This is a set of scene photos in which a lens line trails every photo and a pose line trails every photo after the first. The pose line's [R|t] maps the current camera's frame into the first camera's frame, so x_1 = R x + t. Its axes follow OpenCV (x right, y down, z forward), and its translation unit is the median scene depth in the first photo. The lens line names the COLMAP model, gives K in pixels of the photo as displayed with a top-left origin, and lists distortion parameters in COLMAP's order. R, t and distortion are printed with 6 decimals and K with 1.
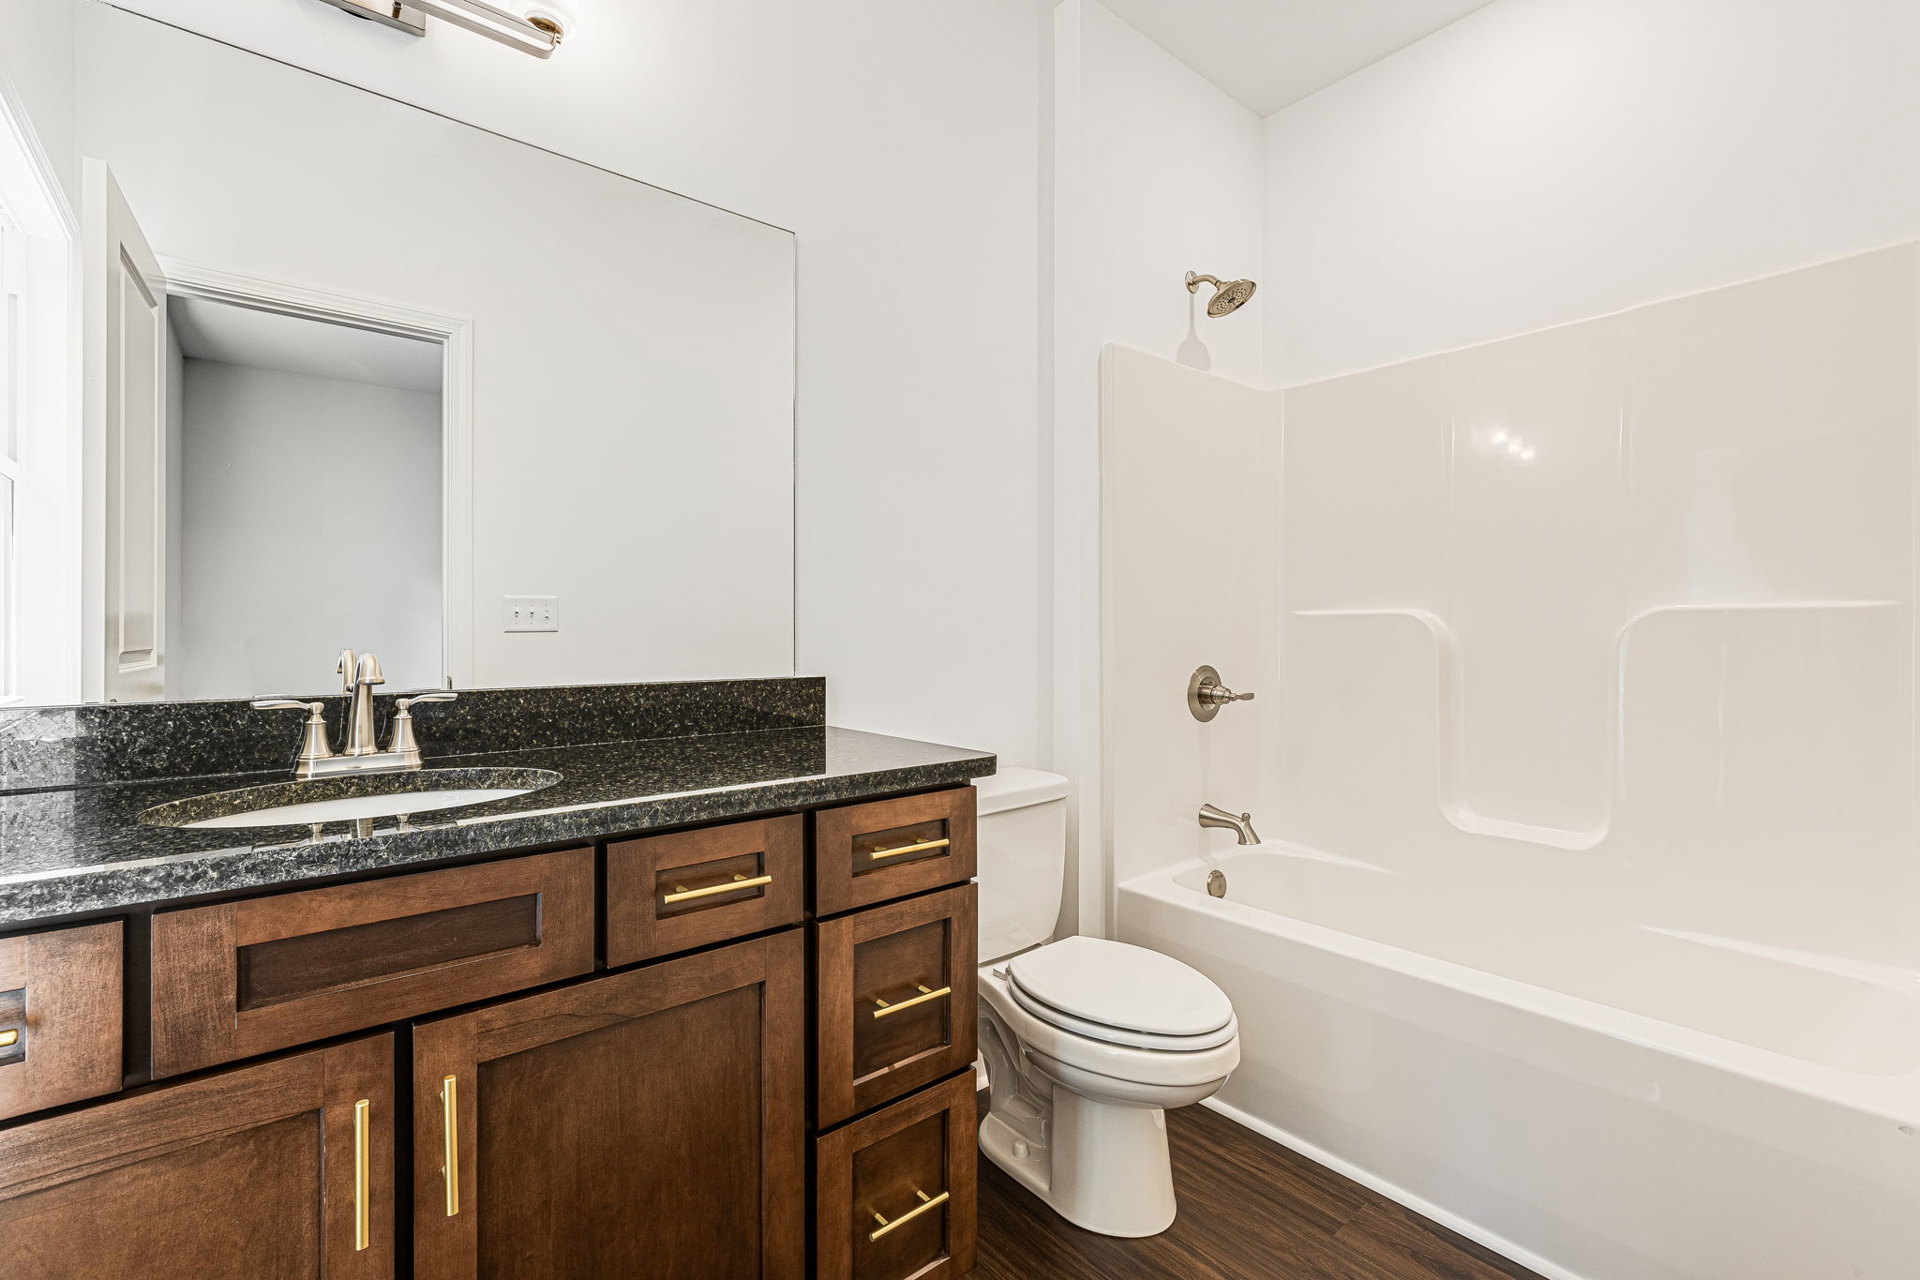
lens RADIAL K [[840.4, 0, 953.9], [0, 840.4, 638.4], [0, 0, 1]] dist [0.000097, -0.000171]
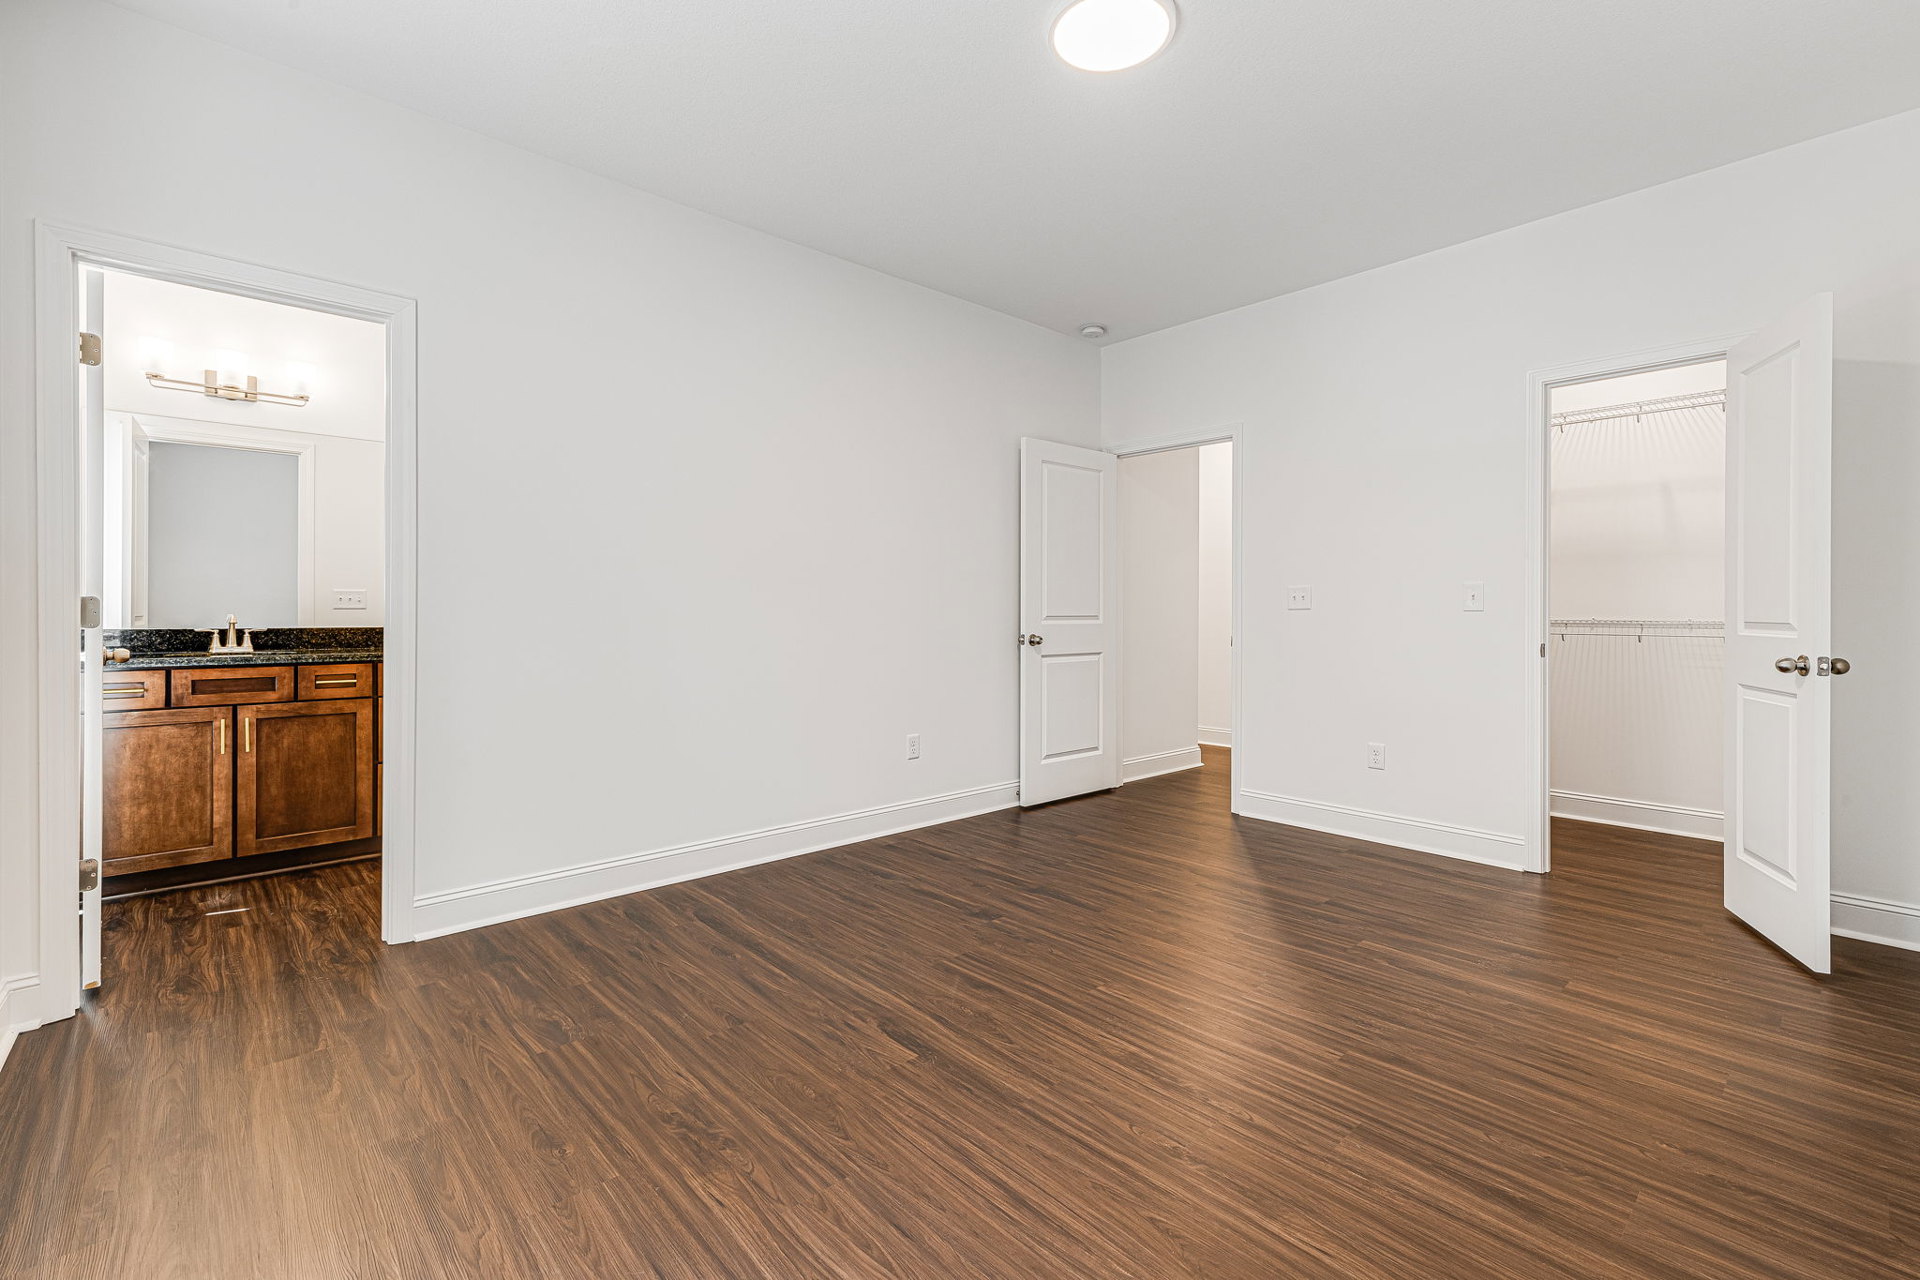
lens RADIAL K [[831.4, 0, 959.8], [0, 831.4, 620.9], [0, 0, 1]] dist [0.001090, 0.000115]
pose [[0.998484, 0.003016, 0.054961, 2.521819], [-0.002974, 0.999995, -0.000844, 0.052391], [-0.054964, 0.000679, 0.998488, -3.083976]]
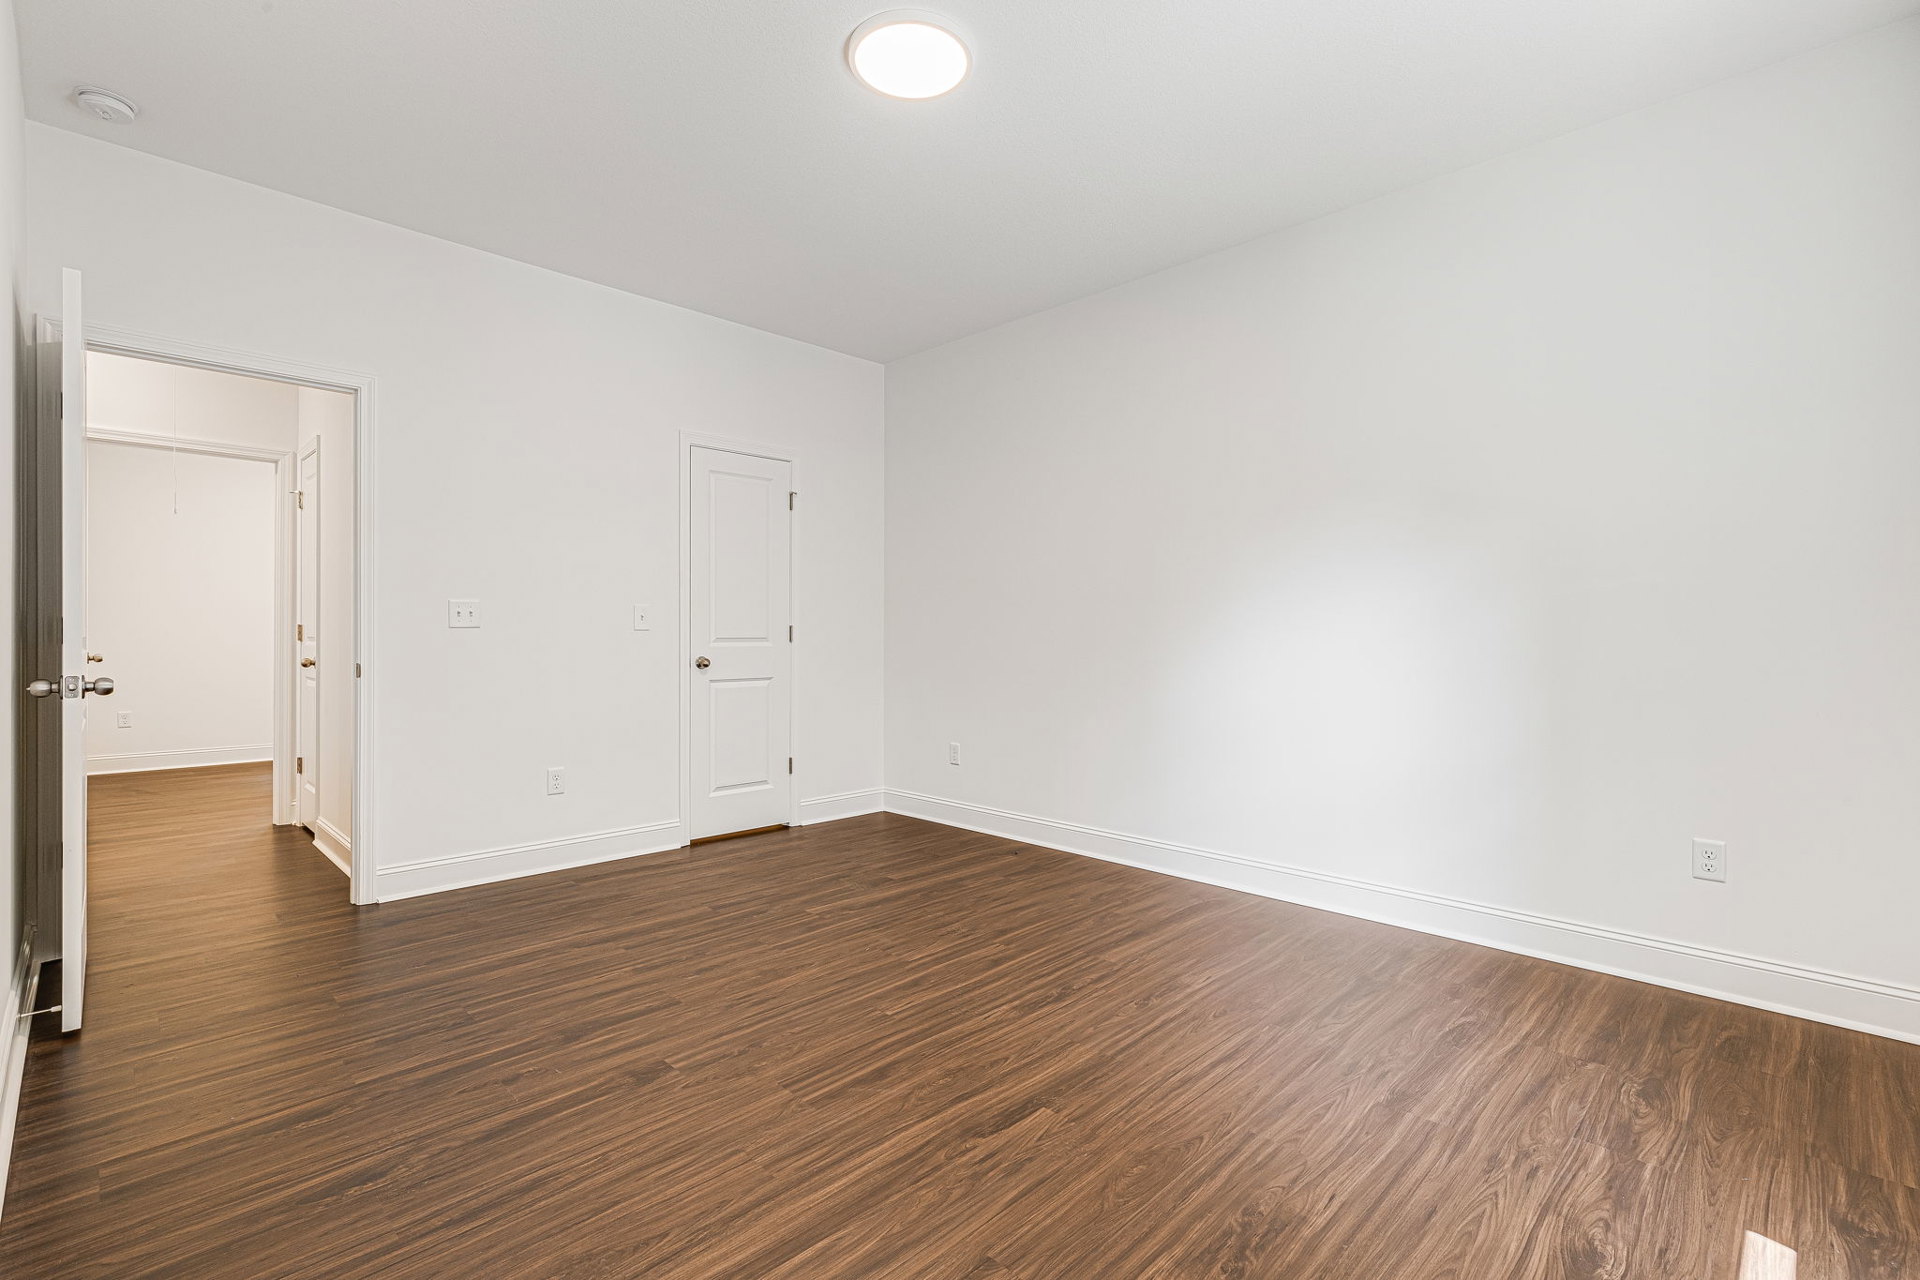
lens RADIAL K [[864.7, 0, 958.8], [0, 864.7, 632.7], [0, 0, 1]] dist [0.001316, -0.000192]
pose [[-0.092500, -0.000019, 0.995713, -3.343805], [0.010176, 0.999948, 0.000965, -0.034145], [-0.995661, 0.010221, -0.092495, 4.180107]]
